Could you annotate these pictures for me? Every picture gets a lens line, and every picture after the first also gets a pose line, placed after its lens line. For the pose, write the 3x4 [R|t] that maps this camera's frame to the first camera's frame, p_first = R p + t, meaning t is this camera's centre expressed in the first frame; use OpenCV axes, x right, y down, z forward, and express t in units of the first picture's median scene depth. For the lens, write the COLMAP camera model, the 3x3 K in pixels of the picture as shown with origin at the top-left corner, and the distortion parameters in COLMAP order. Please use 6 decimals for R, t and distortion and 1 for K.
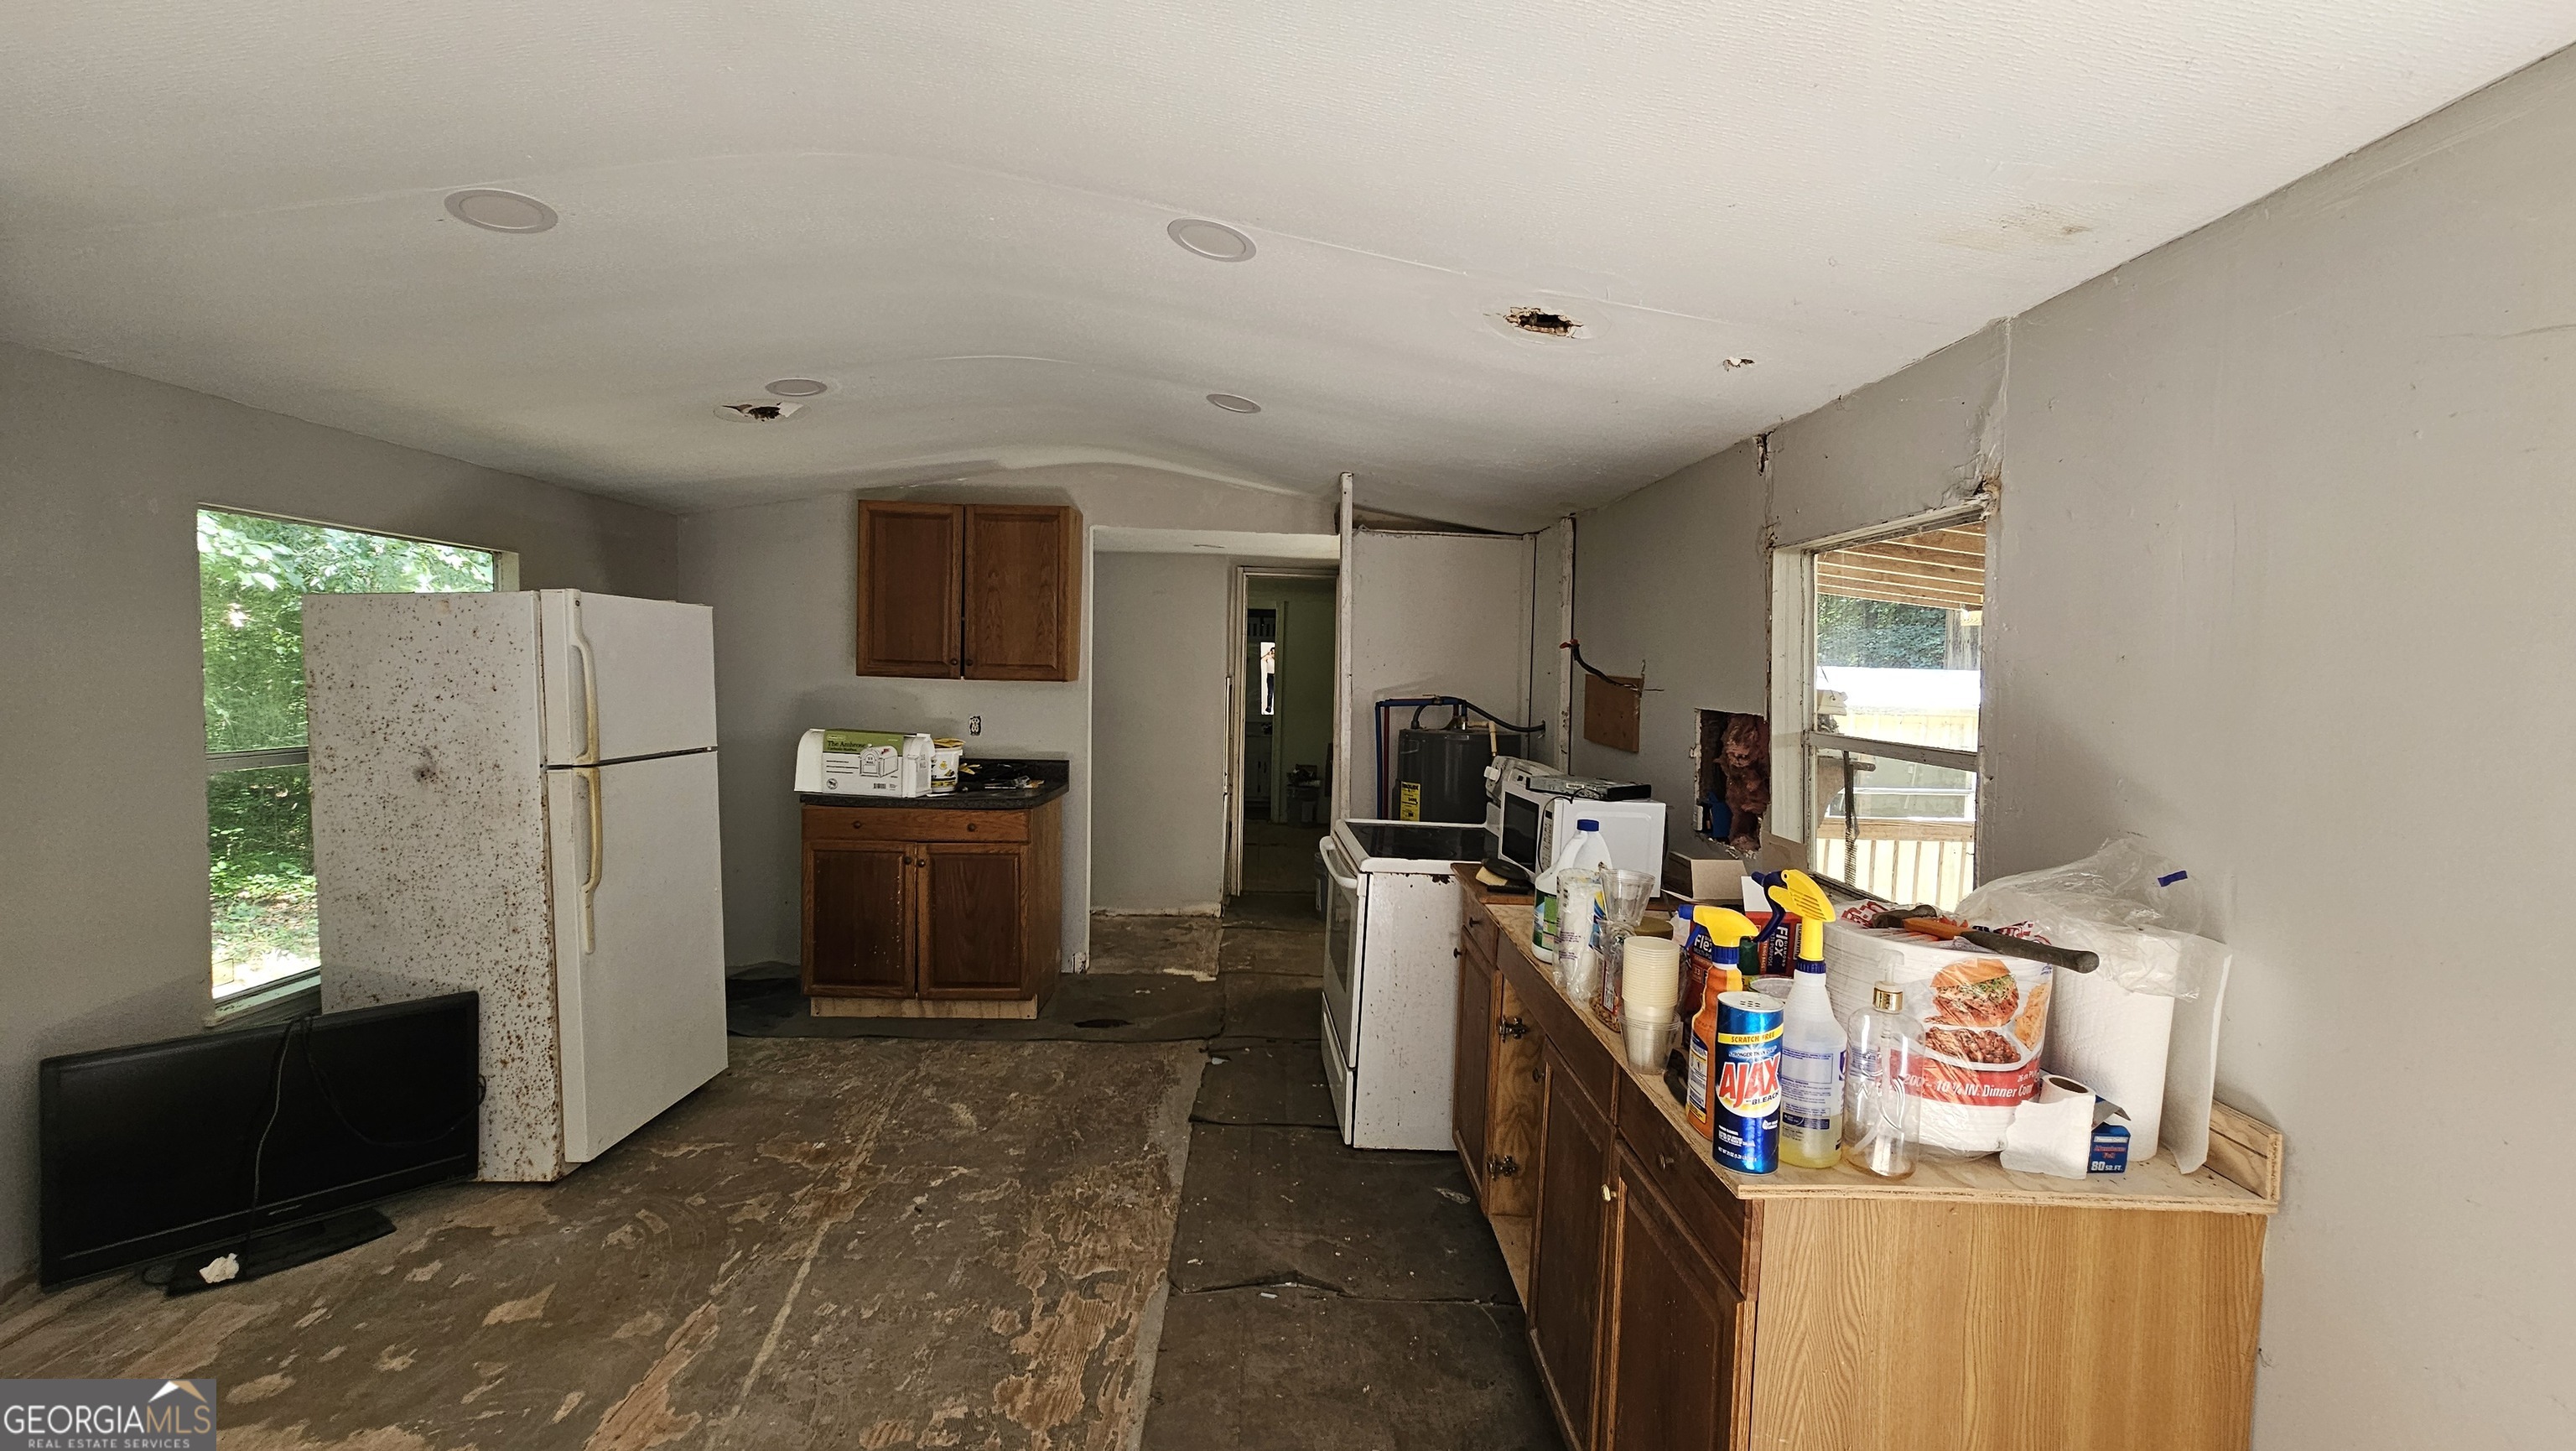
lens RADIAL K [[1053.6, 0, 1291.0], [0, 1053.6, 737.2], [0, 0, 1]] dist [0.001514, 0.000454]
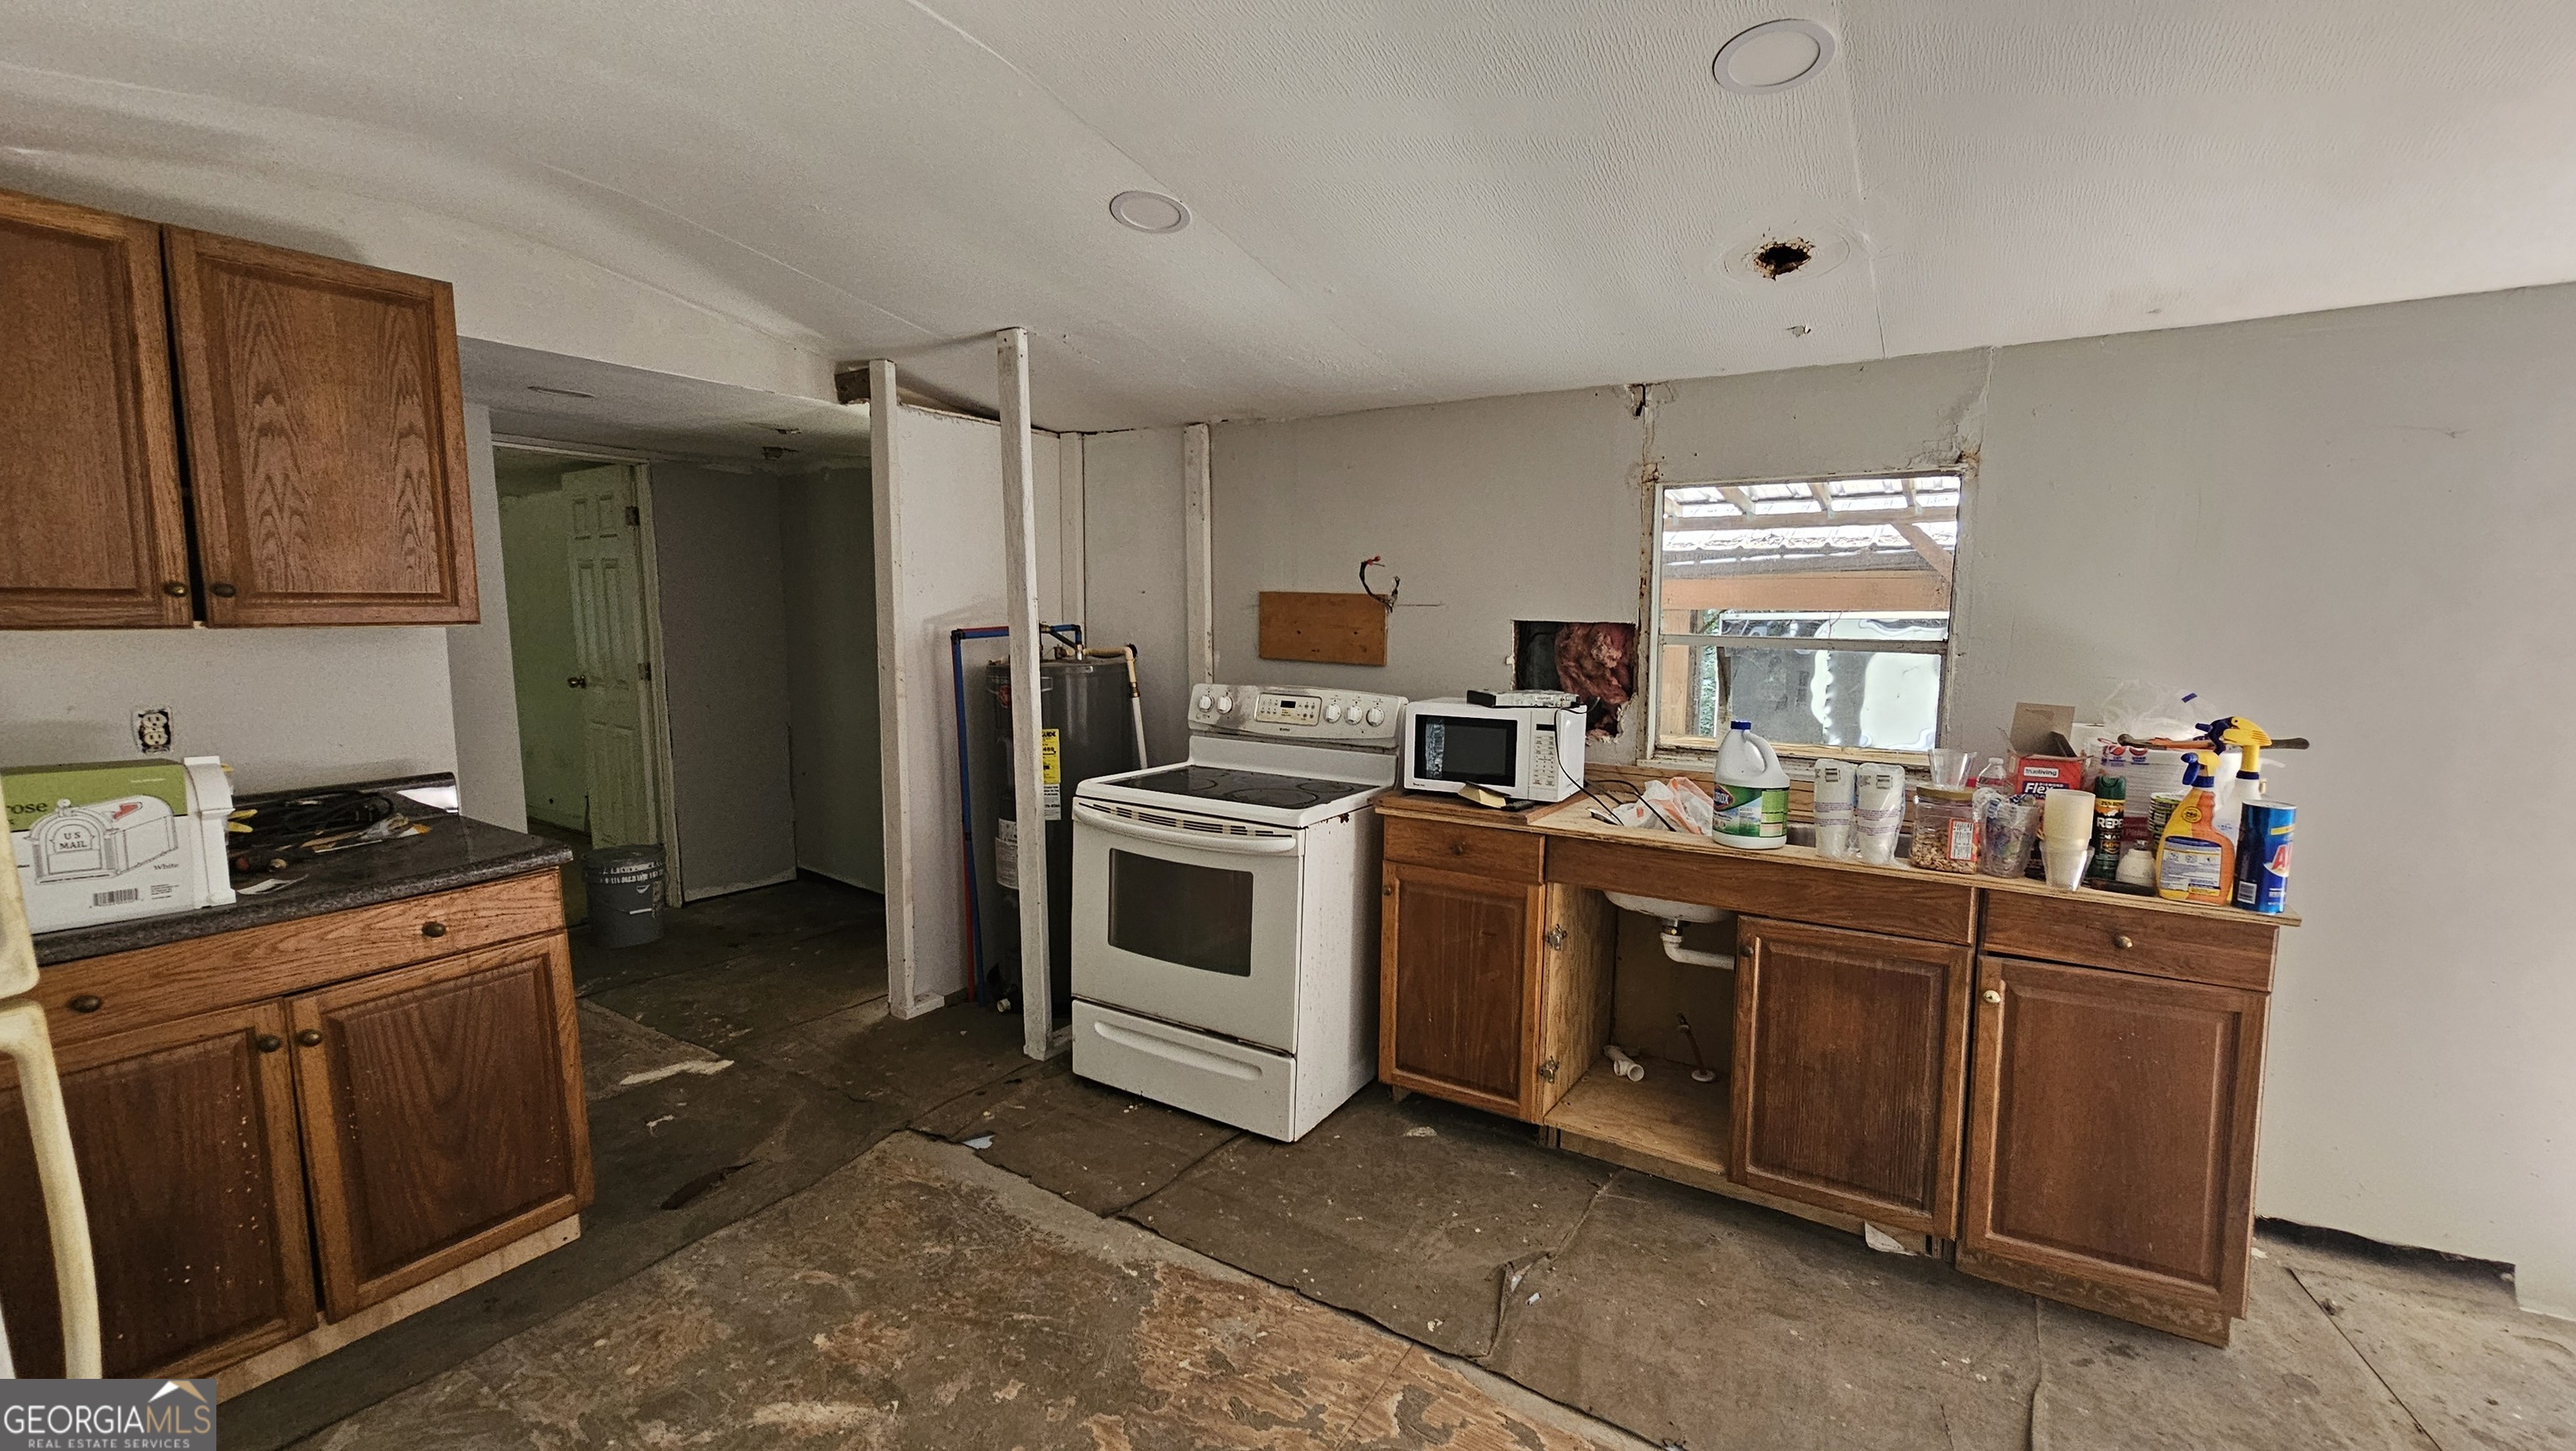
lens RADIAL K [[1053.6, 0, 1285.1], [0, 1053.6, 732.0], [0, 0, 1]] dist [0.001514, 0.000454]
pose [[0.553826, -0.126876, 0.822909, -0.476822], [0.065584, 0.991899, 0.108792, -0.032770], [-0.830046, -0.006282, 0.557660, 0.400563]]
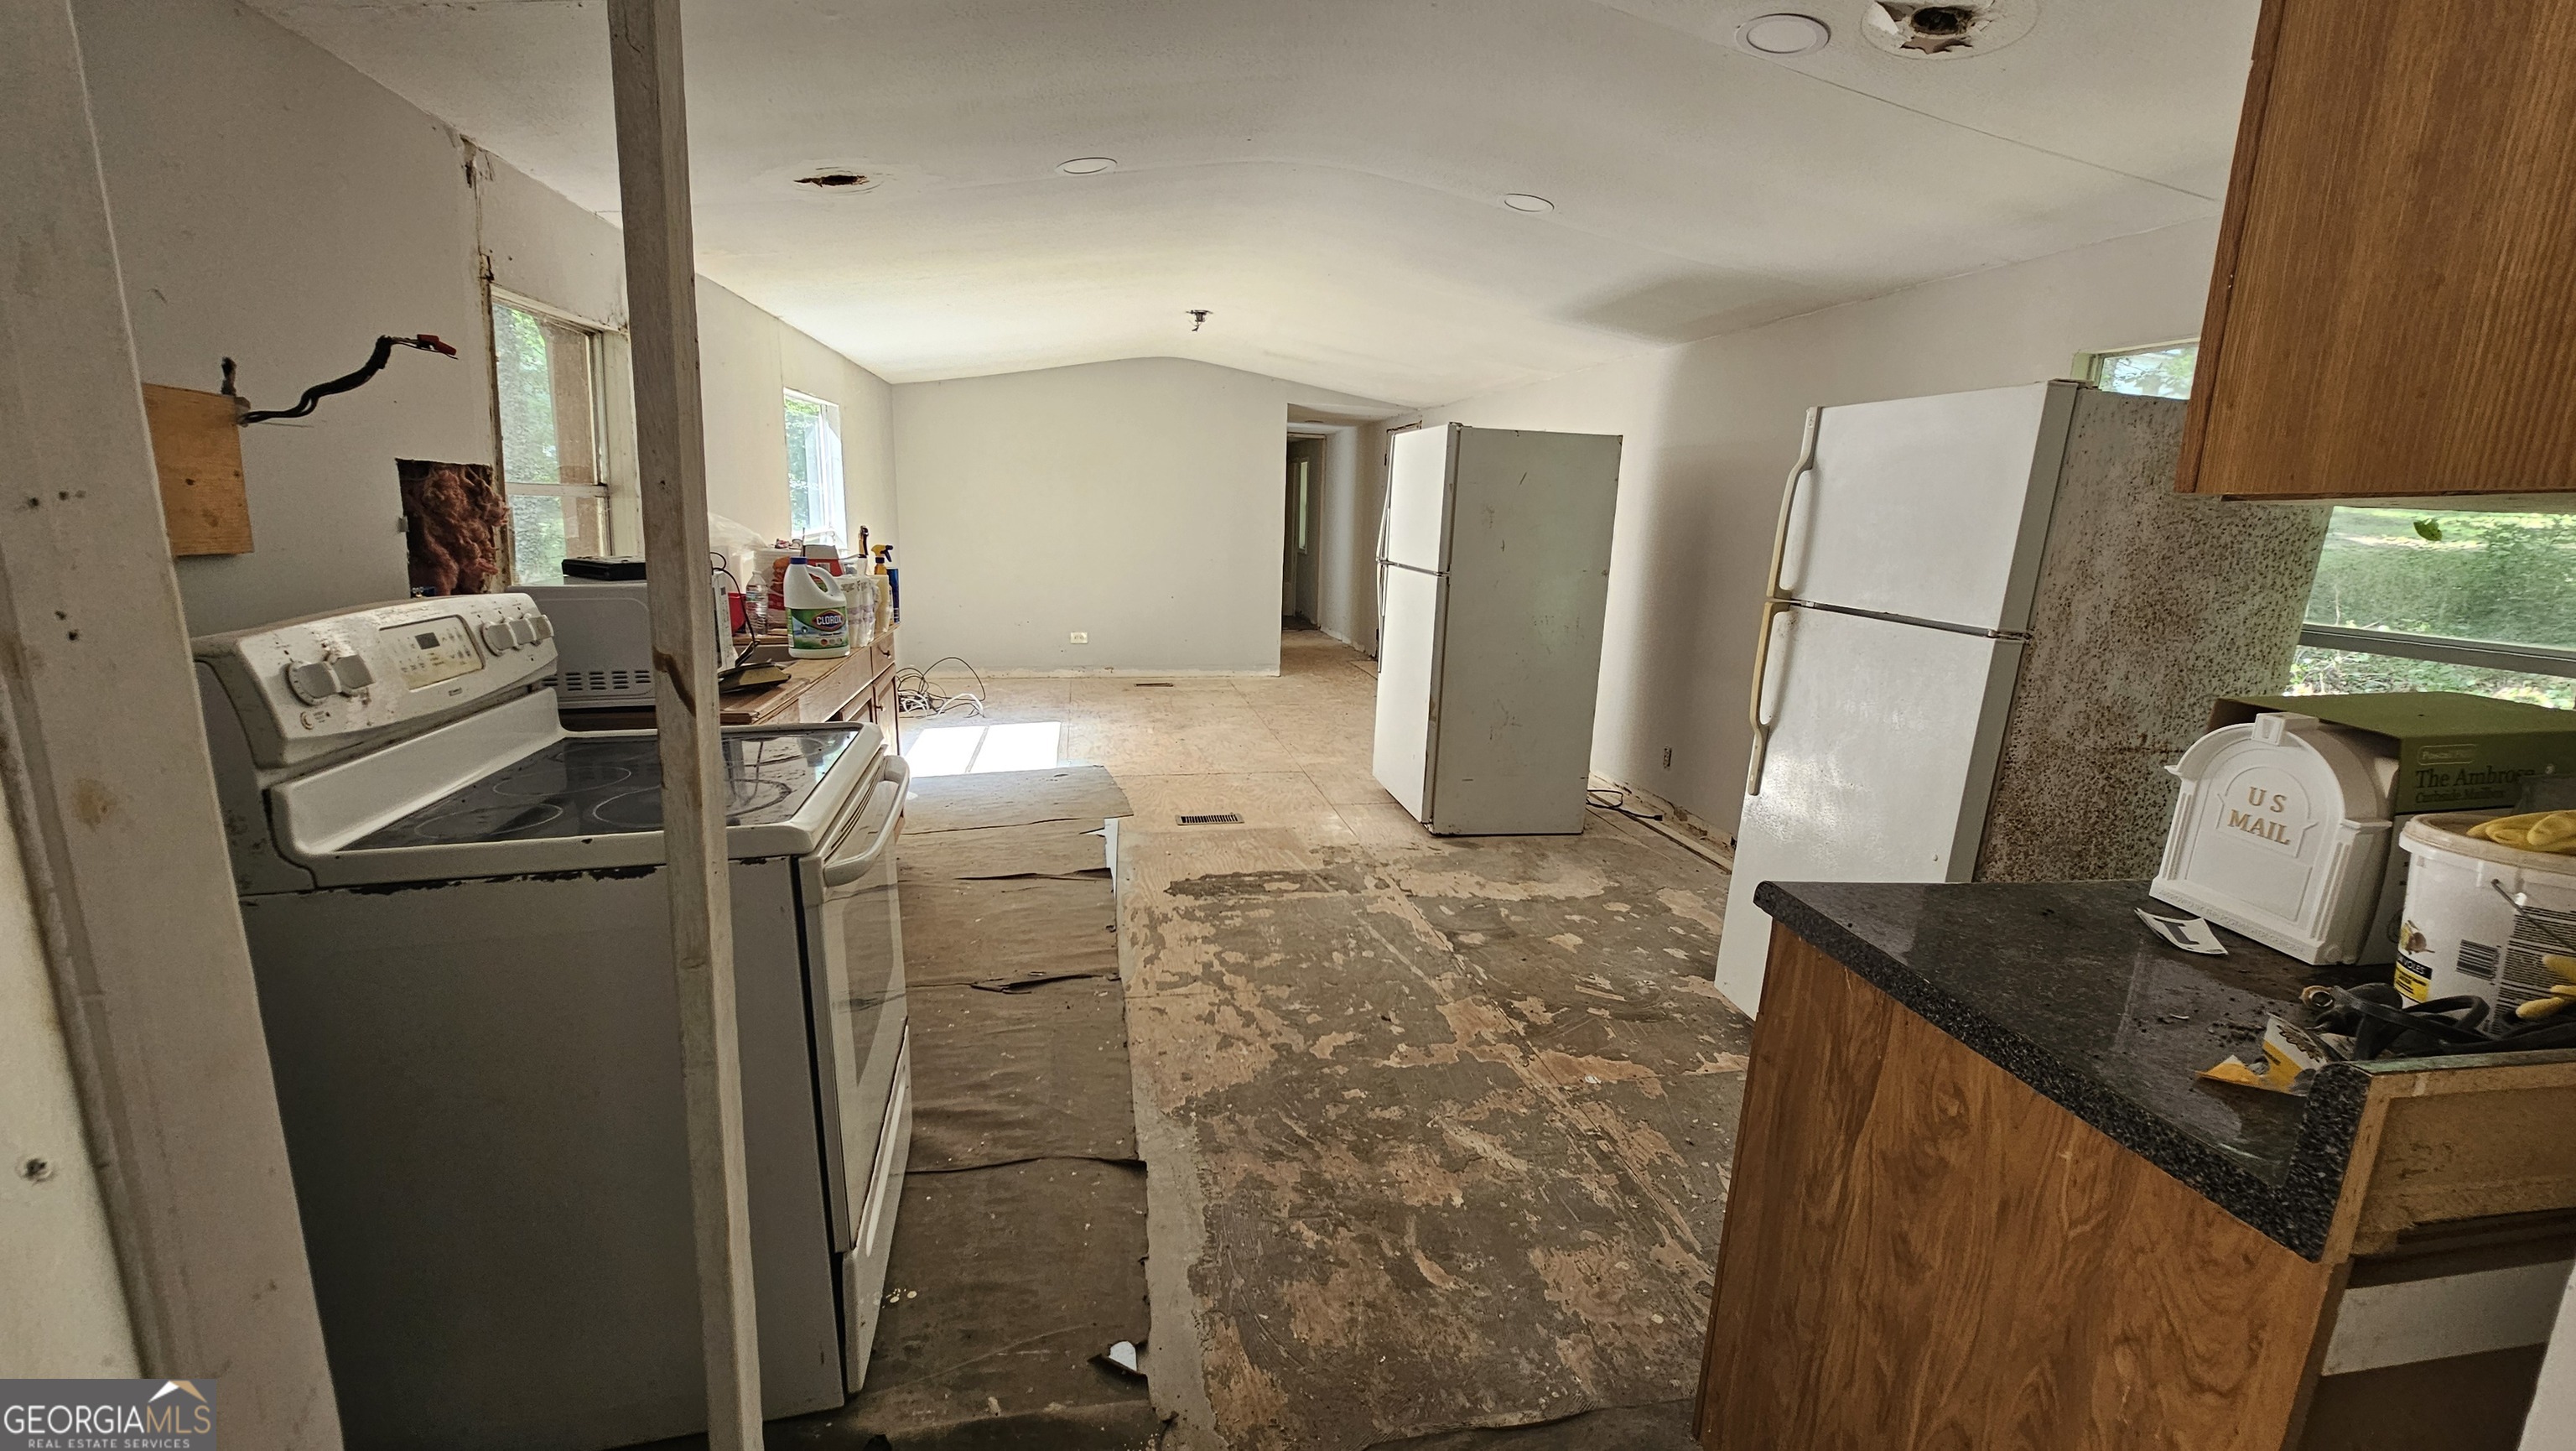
lens RADIAL K [[1053.6, 0, 1293.6], [0, 1053.6, 710.7], [0, 0, 1]] dist [0.001514, 0.000454]
pose [[-0.982827, -0.024245, -0.182930, -0.049959], [-0.070291, 0.965781, 0.249653, -0.057452], [0.170618, 0.258224, -0.950900, 1.264645]]
